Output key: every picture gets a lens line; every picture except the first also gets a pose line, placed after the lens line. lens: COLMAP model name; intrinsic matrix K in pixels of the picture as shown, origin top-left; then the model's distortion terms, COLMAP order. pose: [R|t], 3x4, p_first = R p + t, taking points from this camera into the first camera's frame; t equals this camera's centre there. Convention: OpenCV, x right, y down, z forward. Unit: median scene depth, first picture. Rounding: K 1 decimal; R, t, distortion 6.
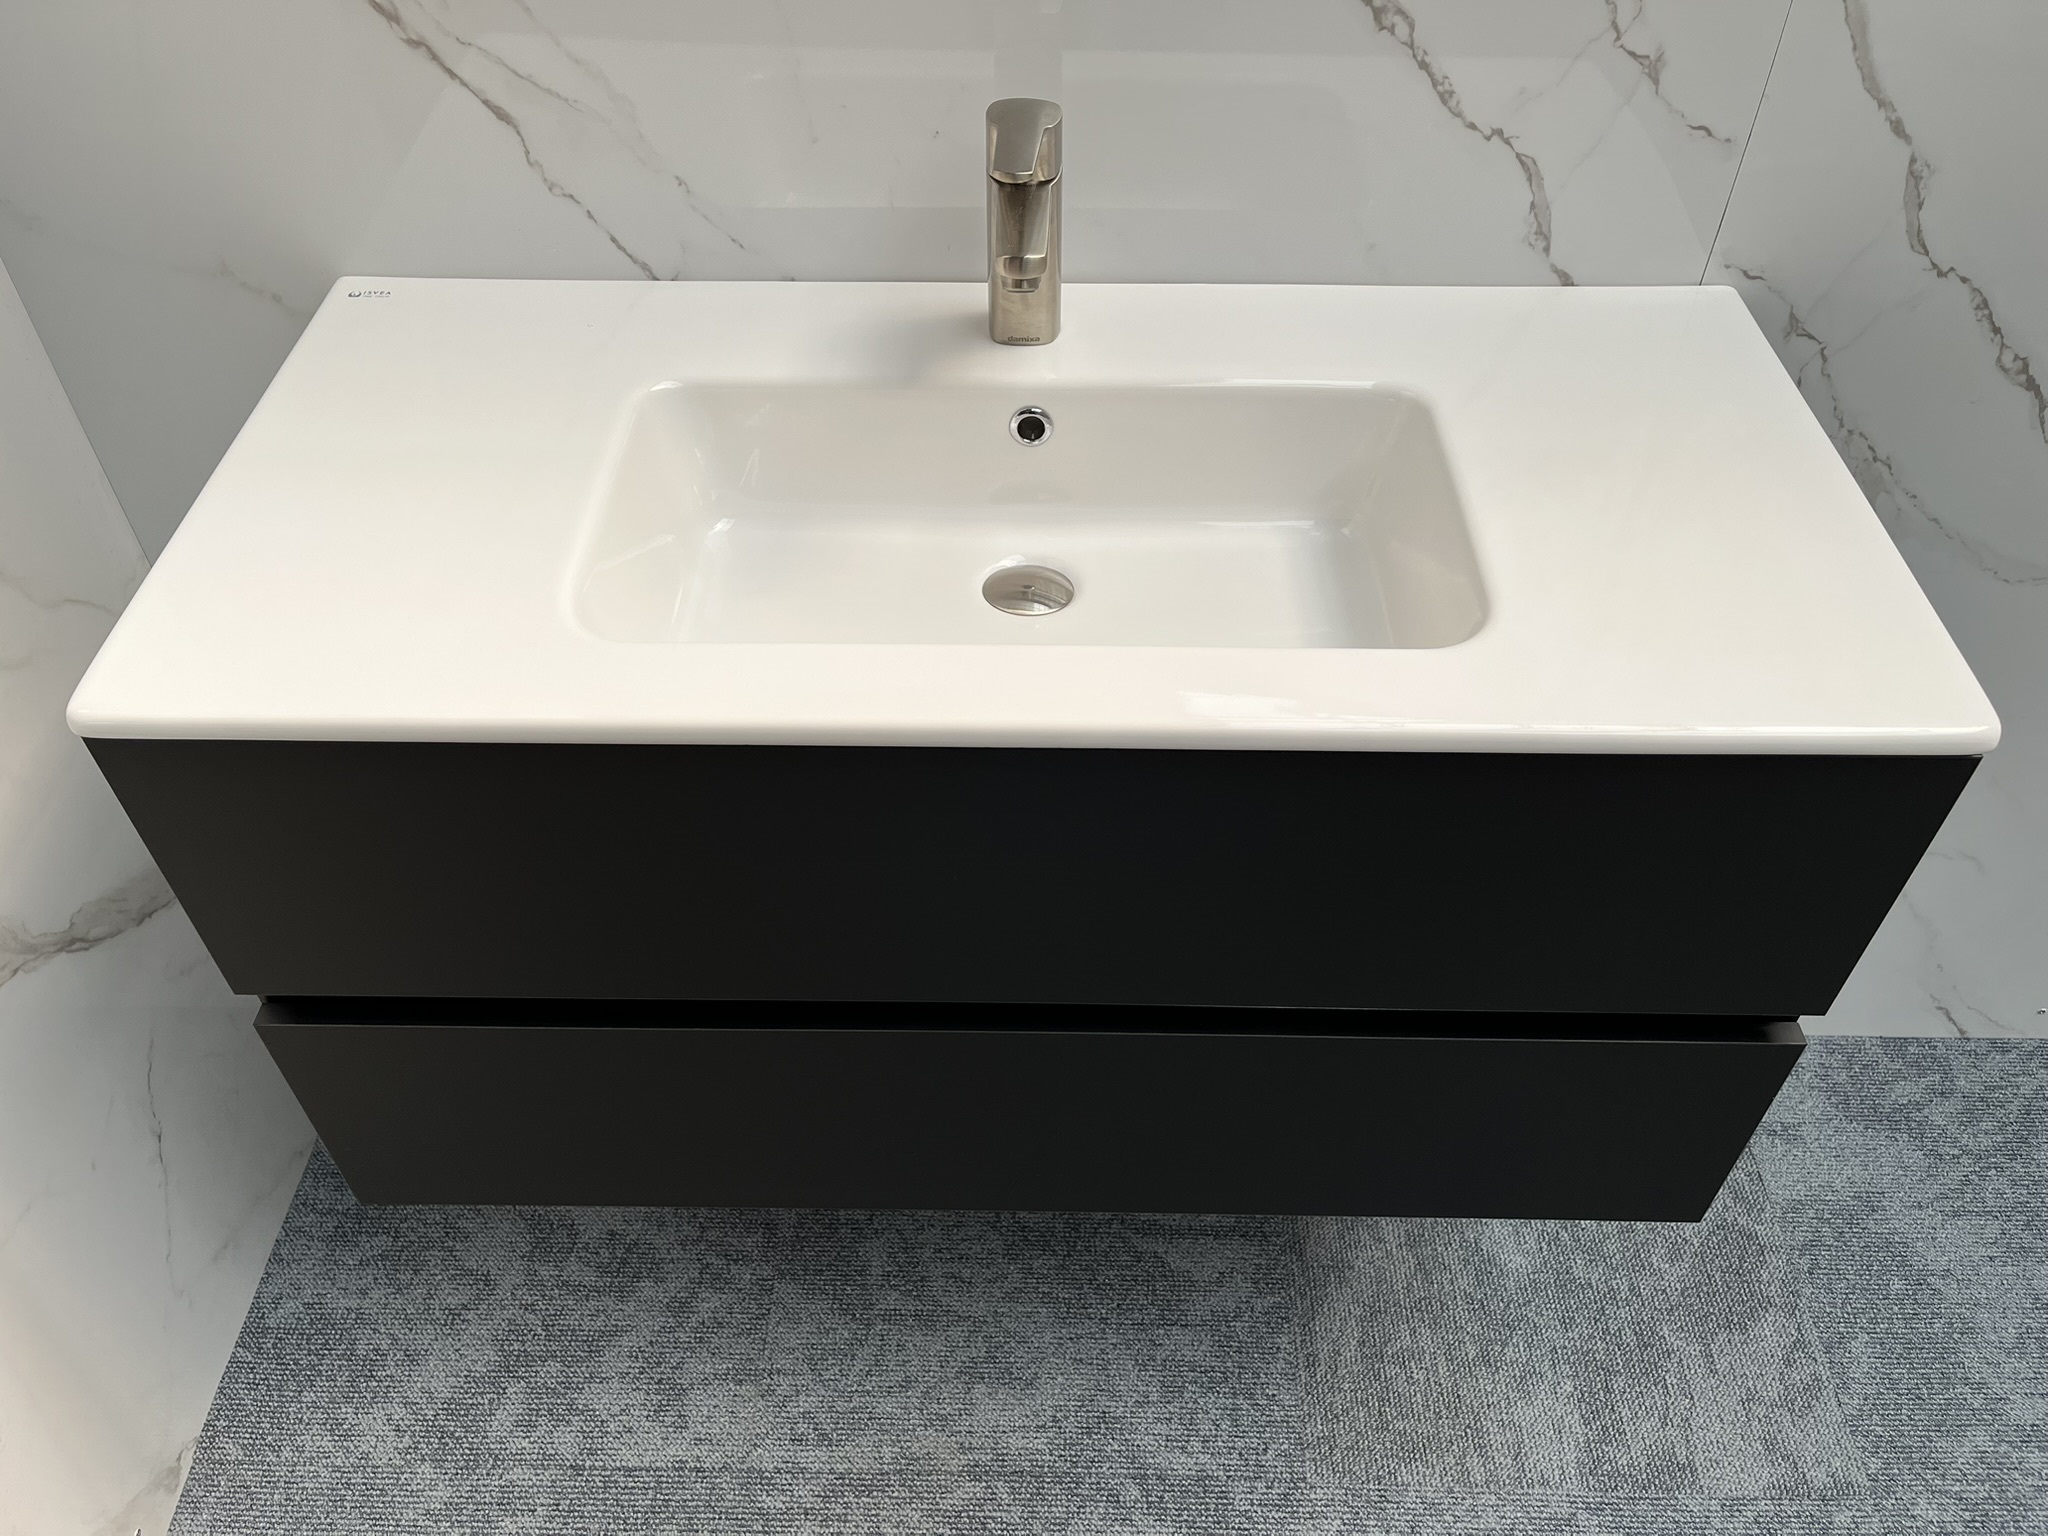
lens RADIAL K [[1570.5, 0, 1021.1], [0, 1570.5, 777.0], [0, 0, 1]] dist [0.095355, -0.133560]
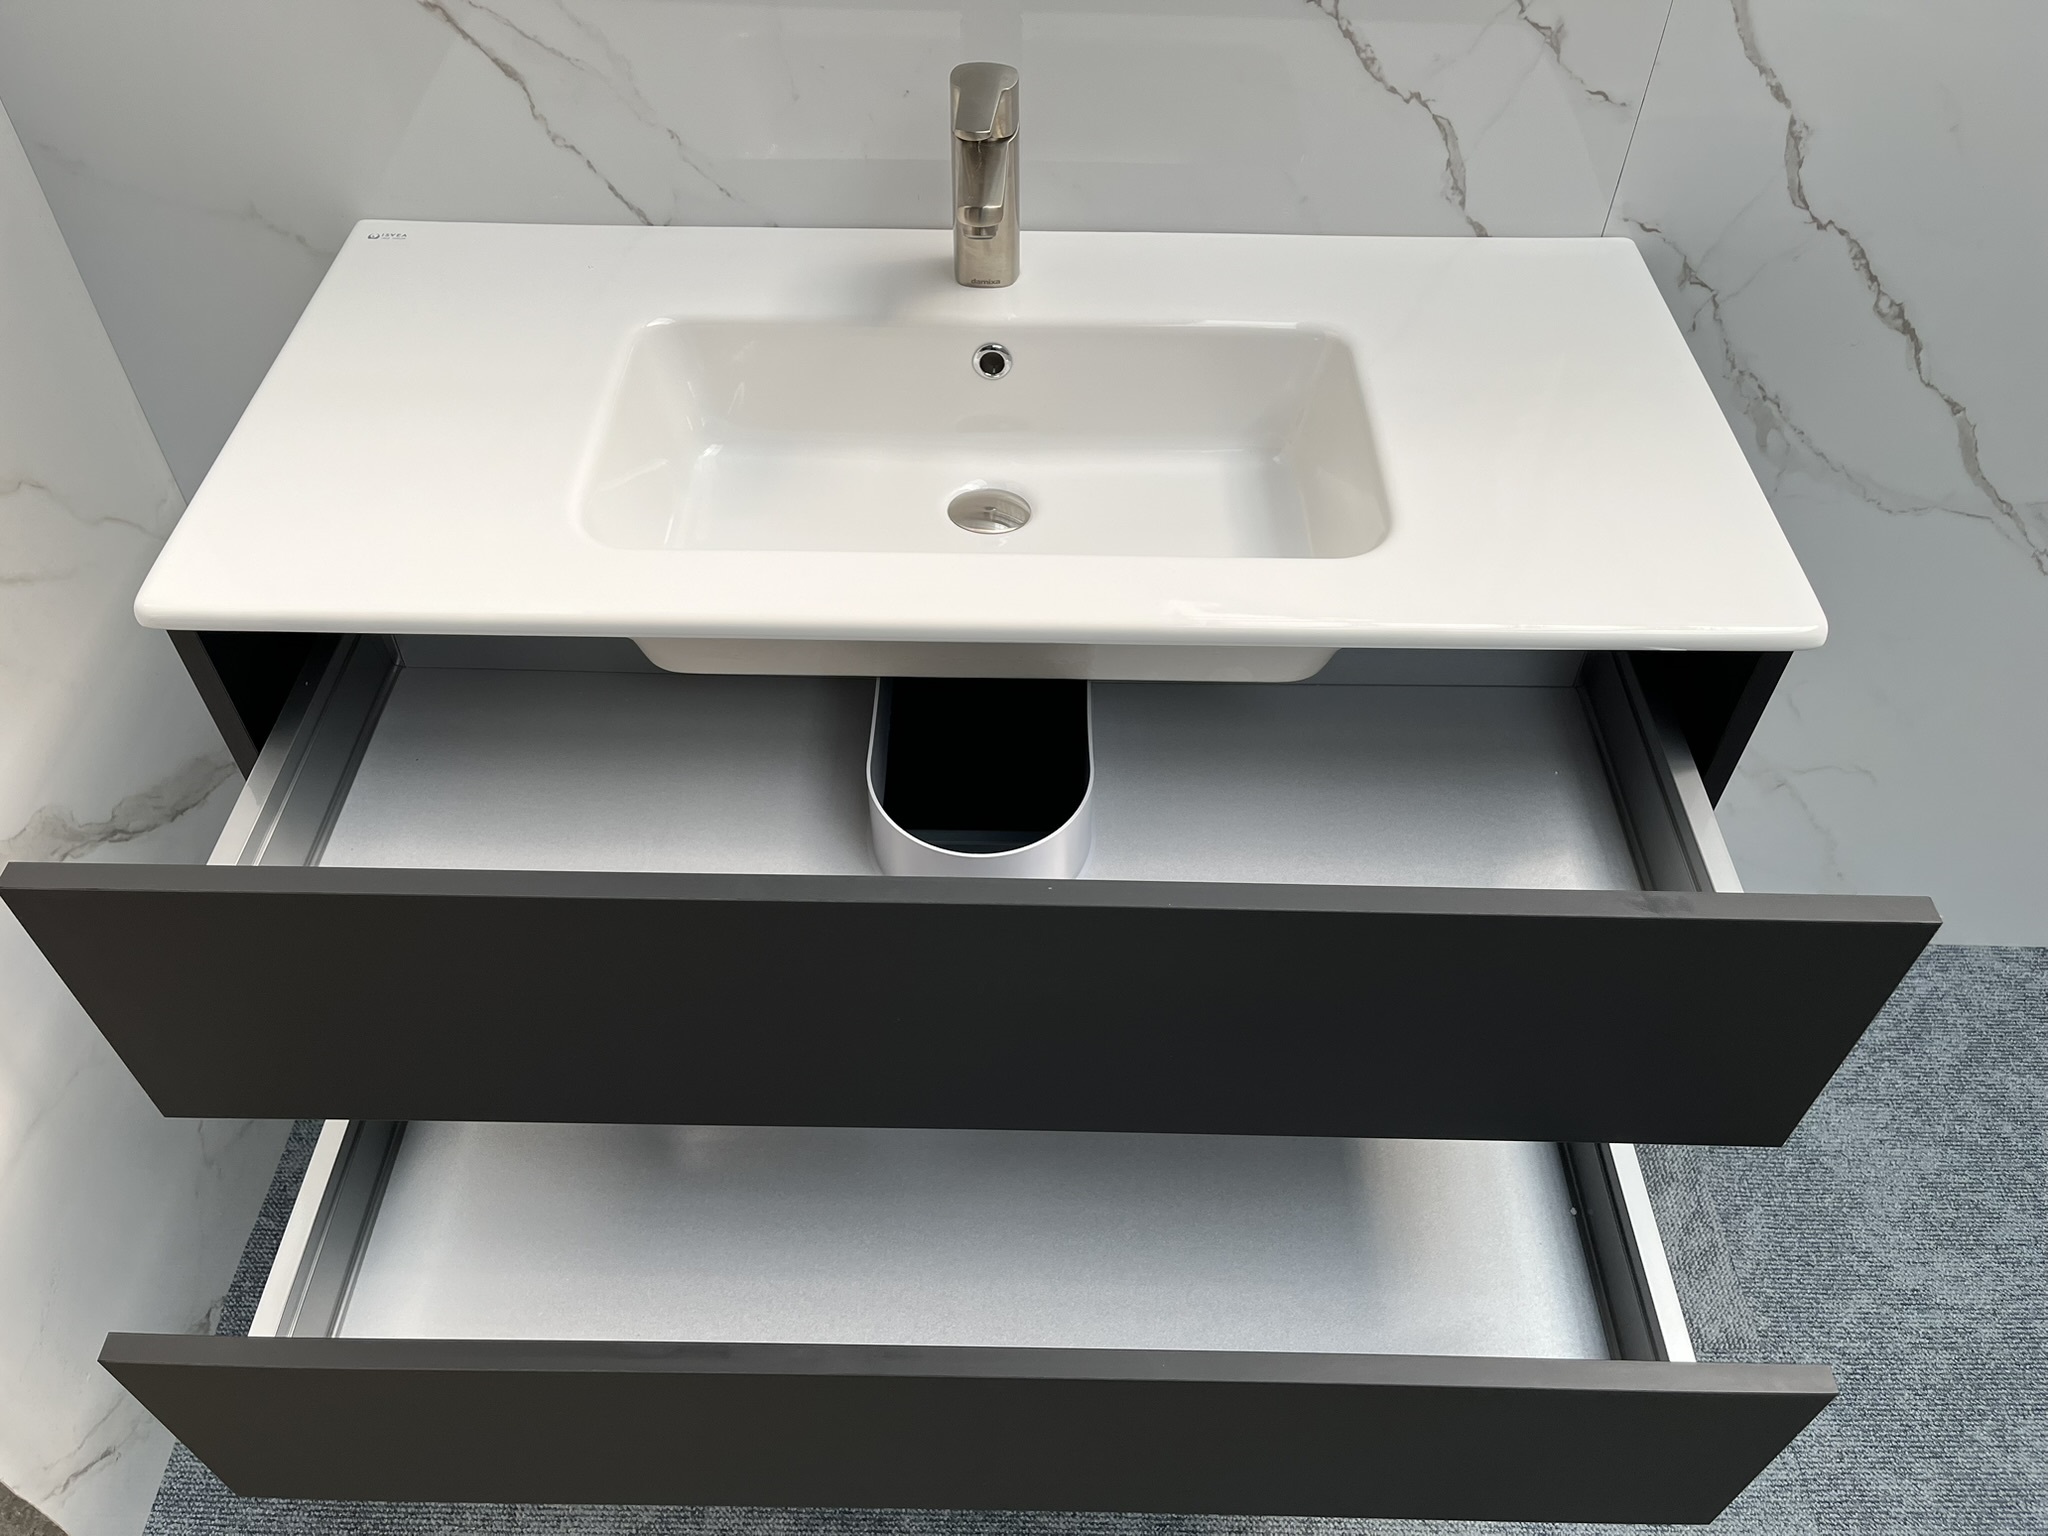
lens RADIAL K [[1570.5, 0, 1017.4], [0, 1570.5, 765.3], [0, 0, 1]] dist [0.095355, -0.133560]
pose [[0.999951, 0.003581, 0.009194, 0.013892], [-0.003801, 0.999704, 0.024012, 0.031185], [-0.009106, -0.024046, 0.999669, -0.103381]]
